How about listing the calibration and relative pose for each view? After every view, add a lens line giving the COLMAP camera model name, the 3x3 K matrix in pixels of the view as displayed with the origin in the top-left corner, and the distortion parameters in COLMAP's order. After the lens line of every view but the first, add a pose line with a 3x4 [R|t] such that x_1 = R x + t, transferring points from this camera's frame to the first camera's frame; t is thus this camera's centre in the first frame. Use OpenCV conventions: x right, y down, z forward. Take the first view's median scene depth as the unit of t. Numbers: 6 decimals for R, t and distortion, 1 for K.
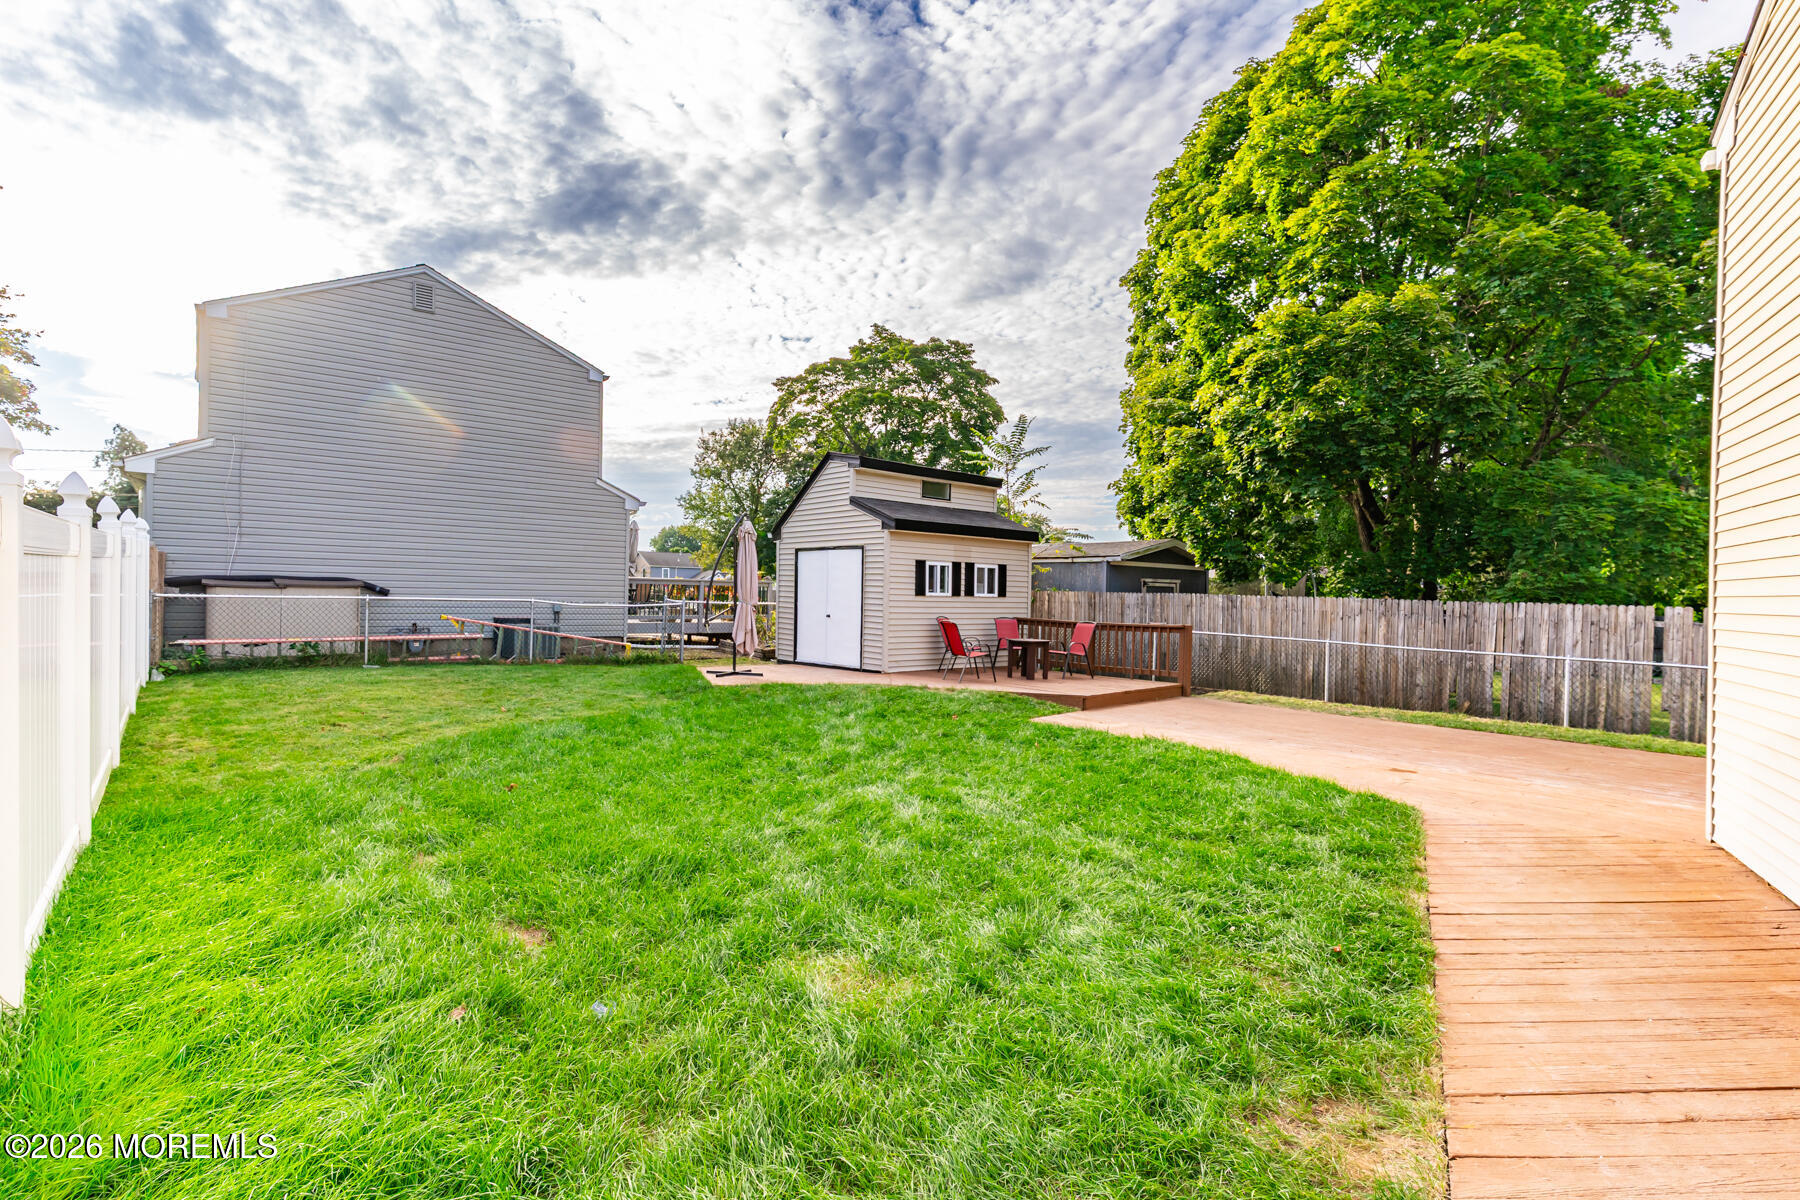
lens RADIAL K [[883.0, 0, 900.0], [0, 883.0, 600.0], [0, 0, 1]] dist [0.000980, 0.000267]
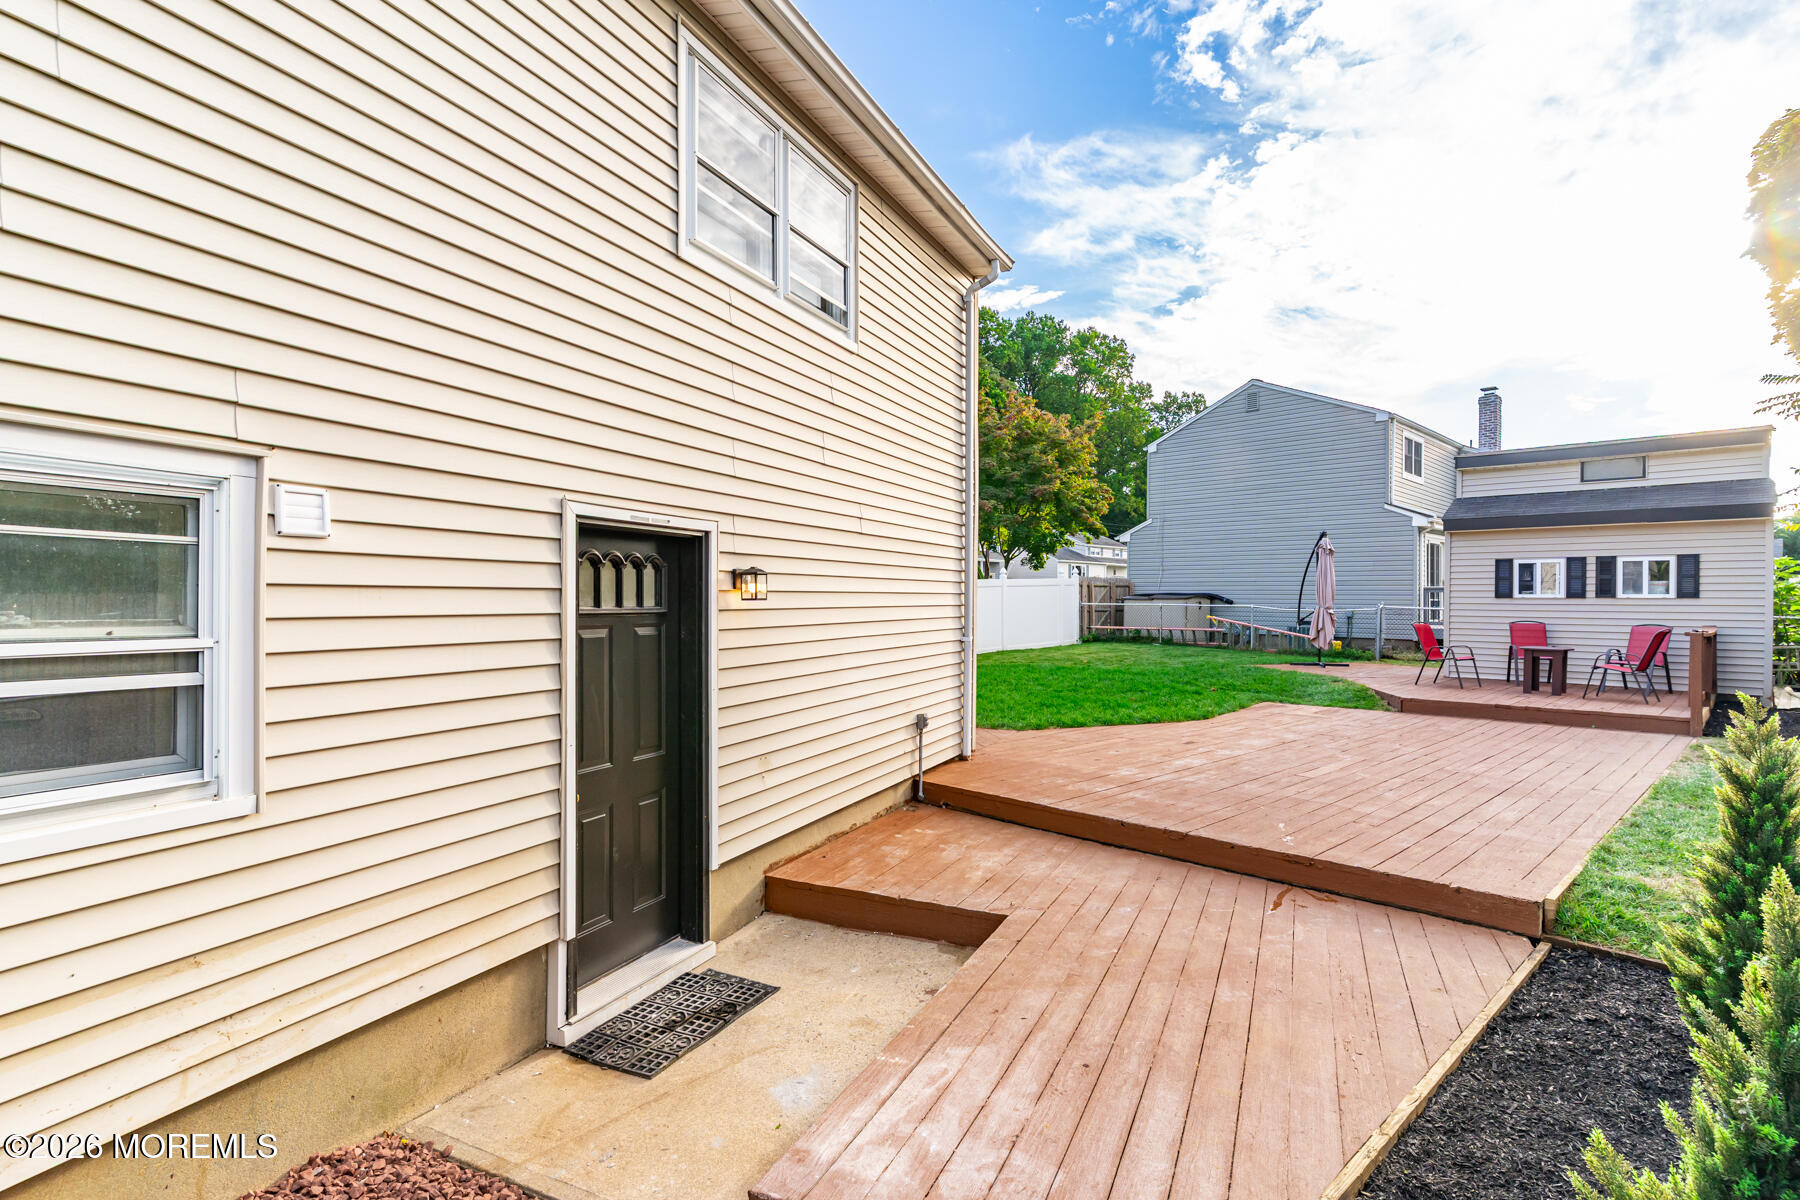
lens RADIAL K [[883.0, 0, 900.0], [0, 883.0, 600.0], [0, 0, 1]] dist [0.000980, 0.000267]
pose [[0.082728, -0.015984, -0.996444, 0.833809], [-0.008485, 0.999824, -0.016743, 0.016972], [0.996536, 0.009839, 0.082578, 0.279160]]
